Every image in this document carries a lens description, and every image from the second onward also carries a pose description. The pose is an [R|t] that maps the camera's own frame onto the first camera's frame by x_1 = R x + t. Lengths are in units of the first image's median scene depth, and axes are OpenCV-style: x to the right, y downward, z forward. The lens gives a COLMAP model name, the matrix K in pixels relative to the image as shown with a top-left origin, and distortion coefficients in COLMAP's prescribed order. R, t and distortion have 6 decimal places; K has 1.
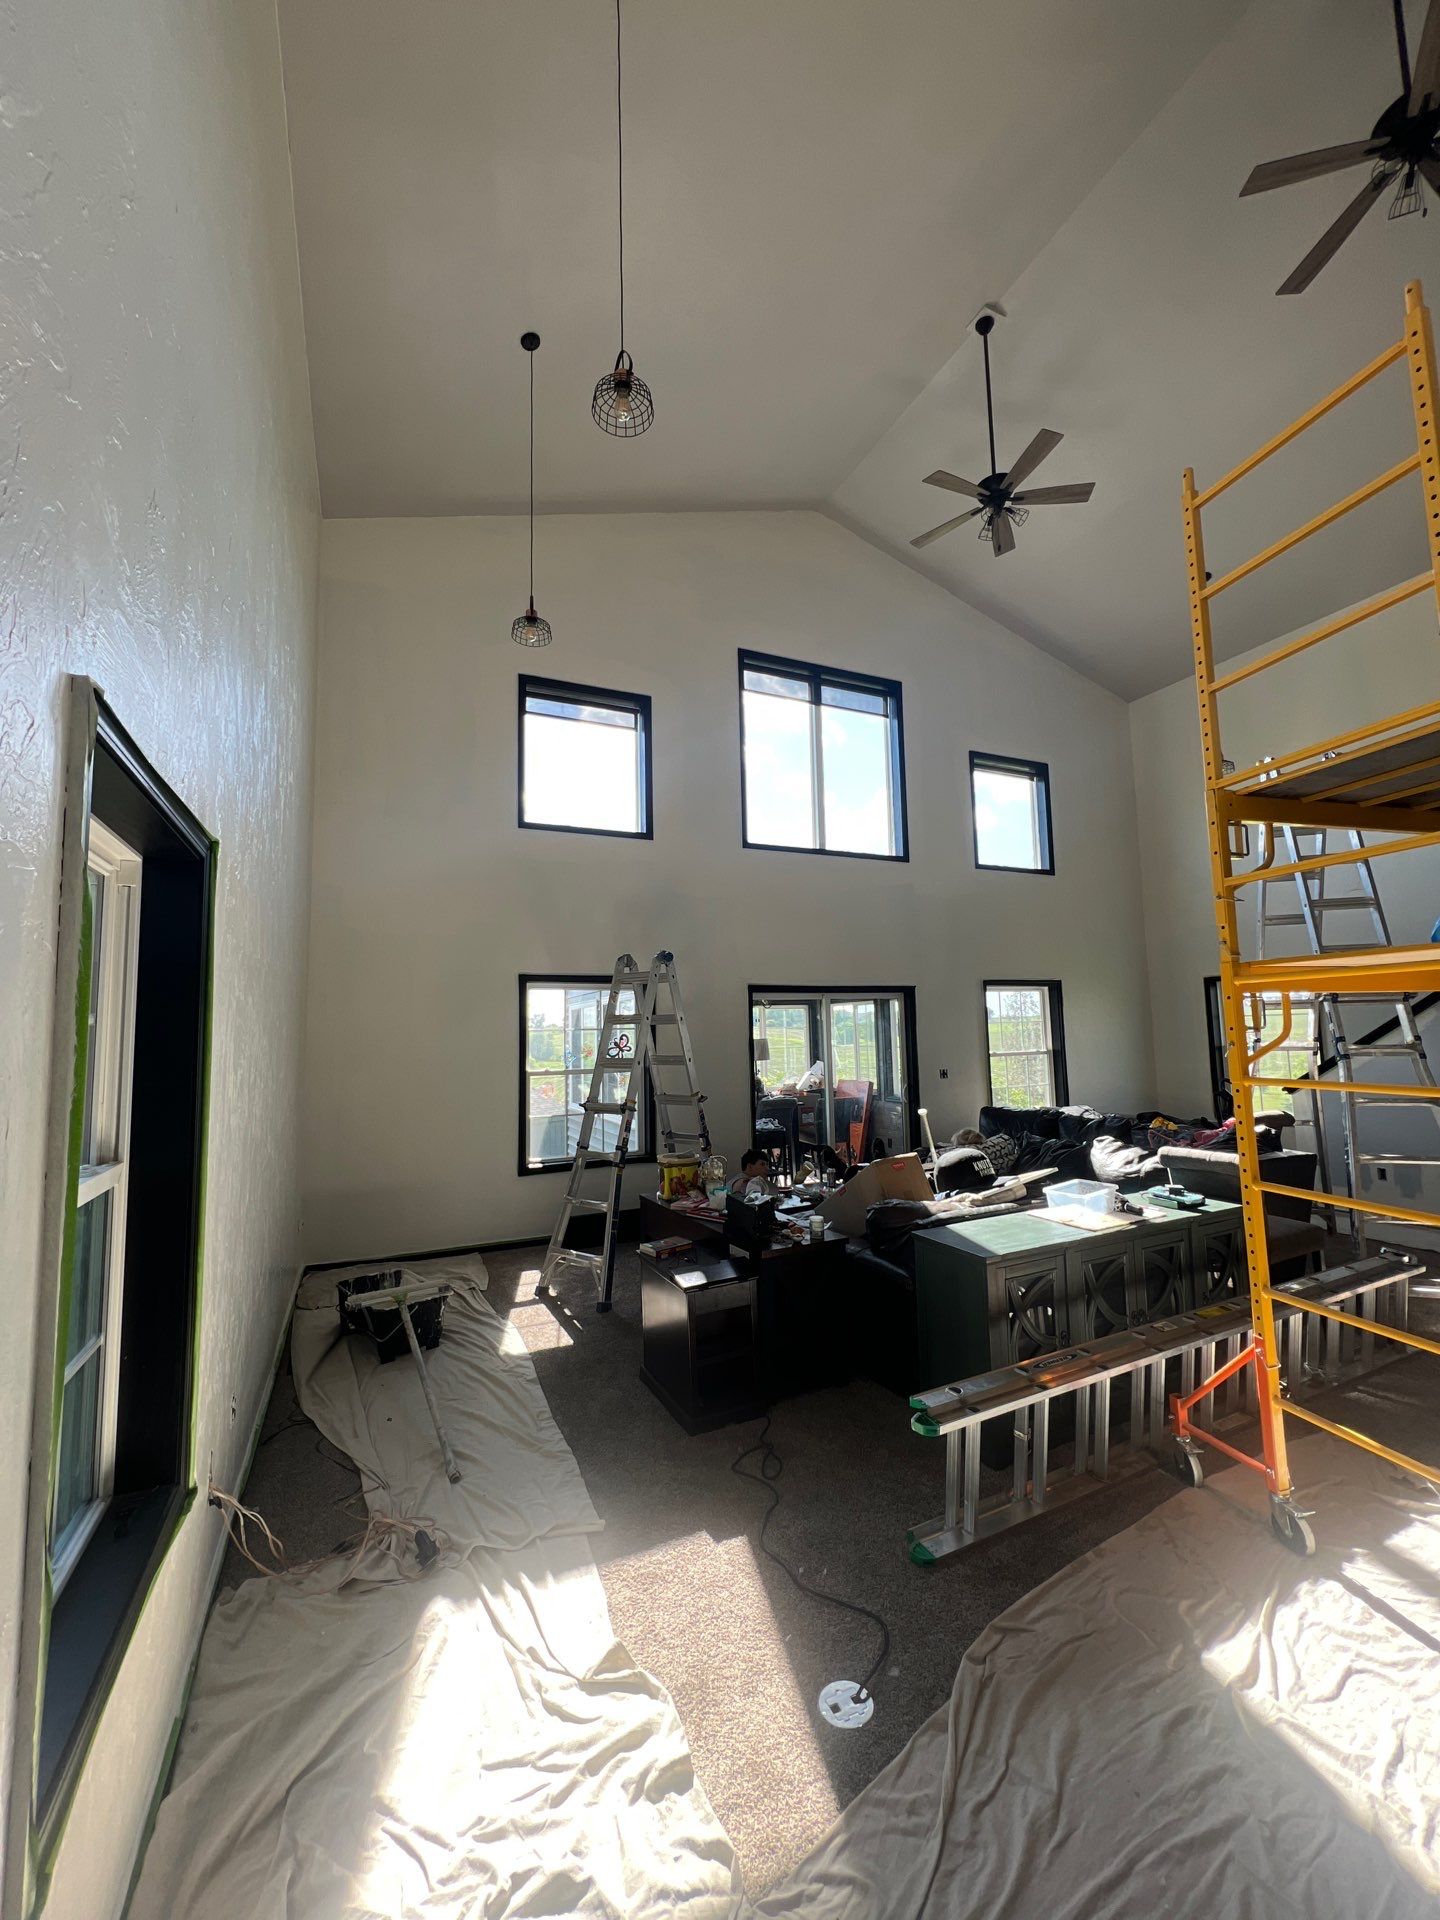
lens RADIAL K [[770.6, 0, 723.1], [0, 770.6, 954.0], [0, 0, 1]] dist [-0.001127, 0.000190]
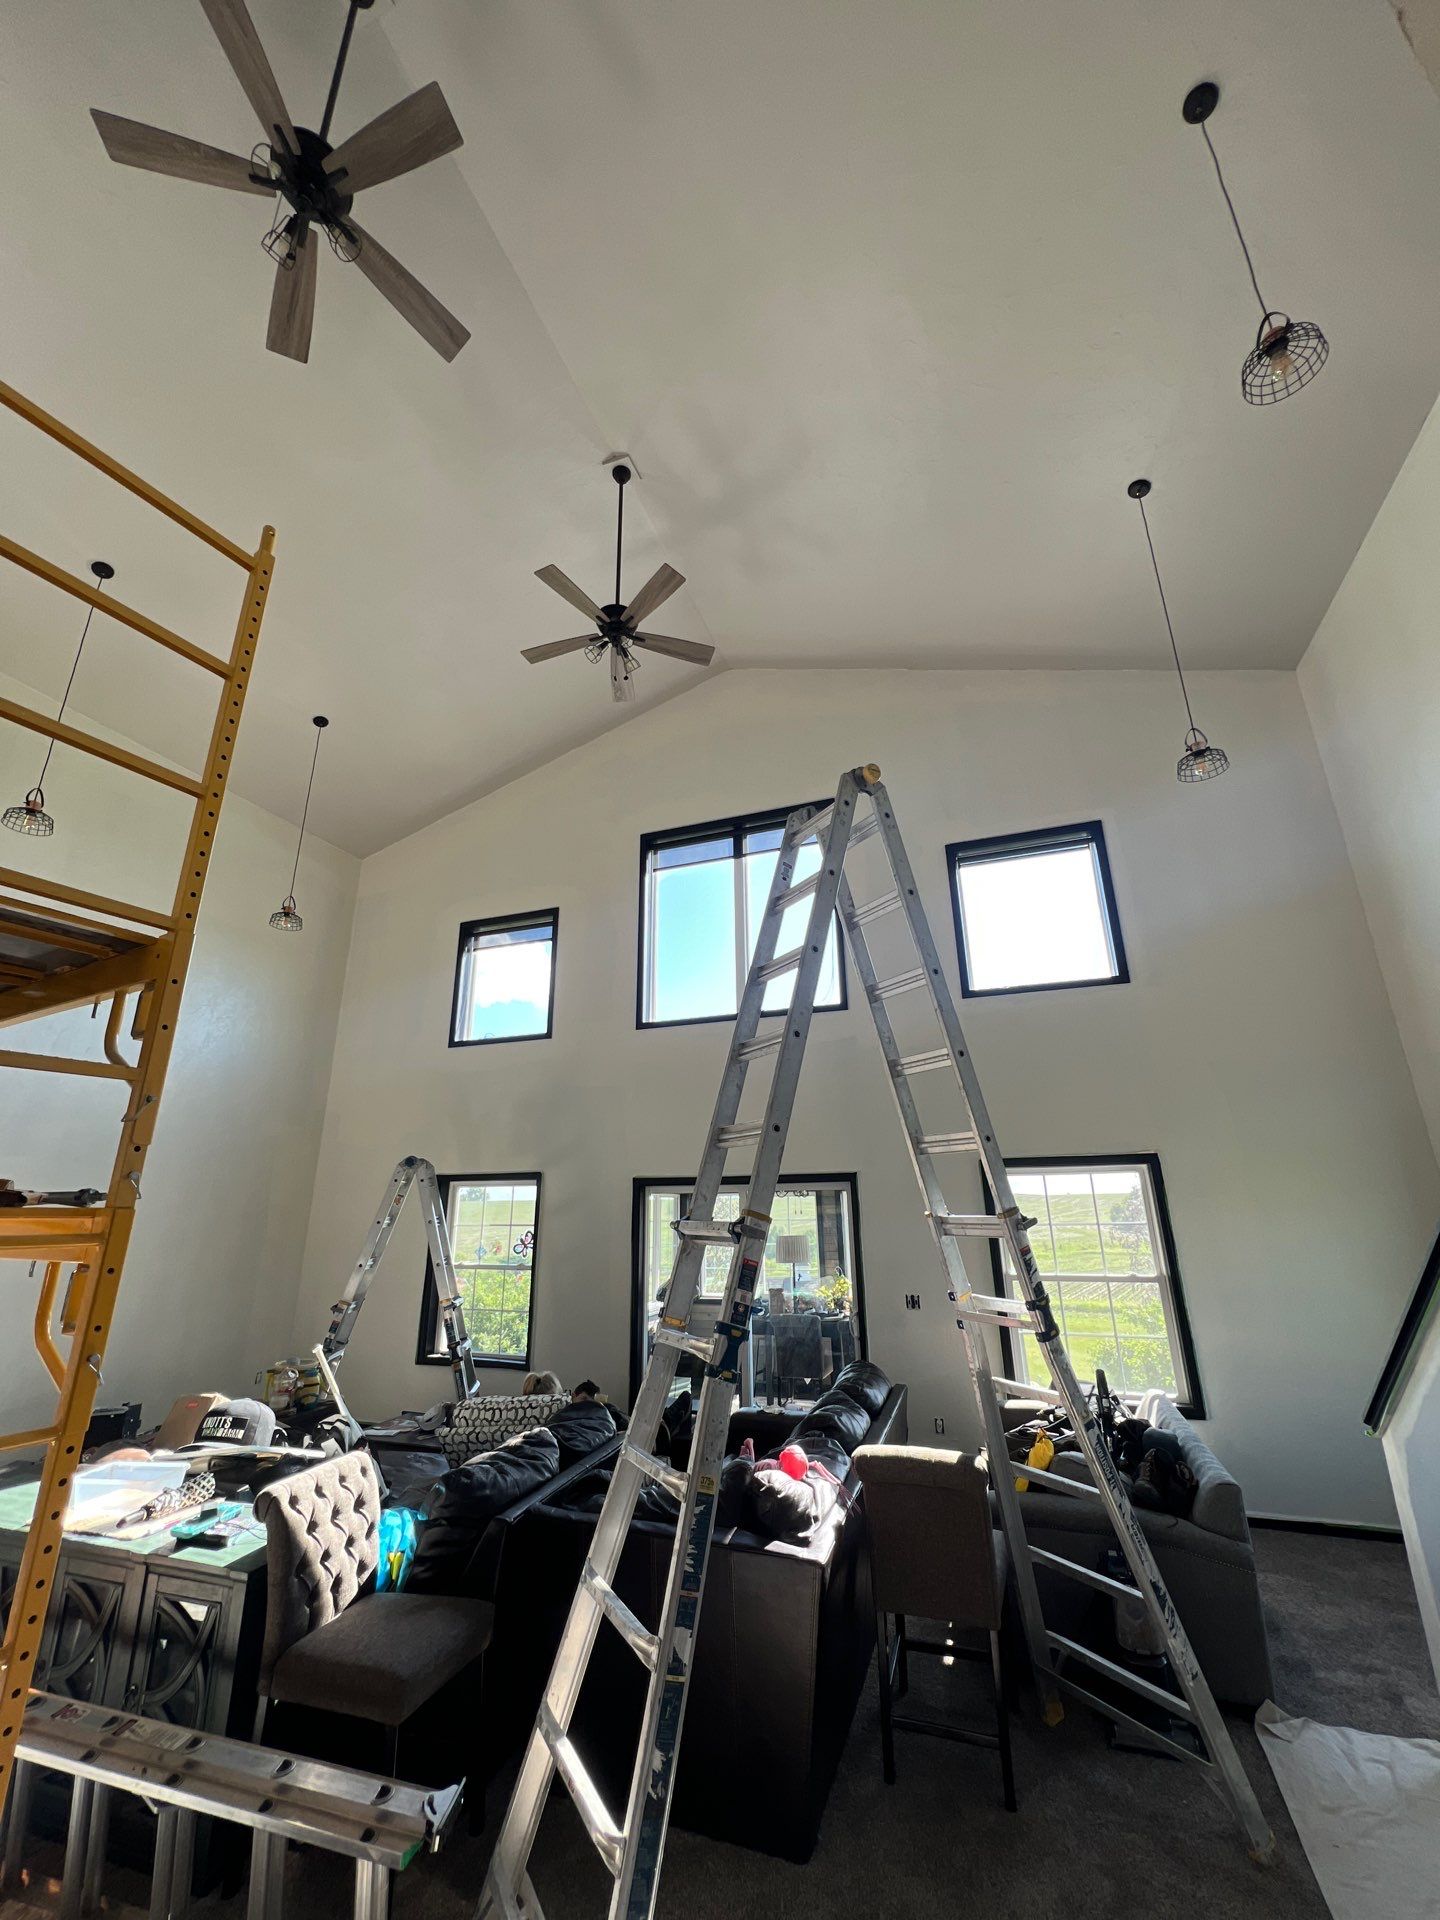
lens RADIAL K [[770.6, 0, 721.3], [0, 770.6, 960.8], [0, 0, 1]] dist [-0.001127, 0.000190]
pose [[0.708576, -0.208104, -0.674250, 0.701358], [0.065670, 0.970824, -0.230626, 0.006105], [0.702572, 0.119139, 0.701569, 0.354039]]
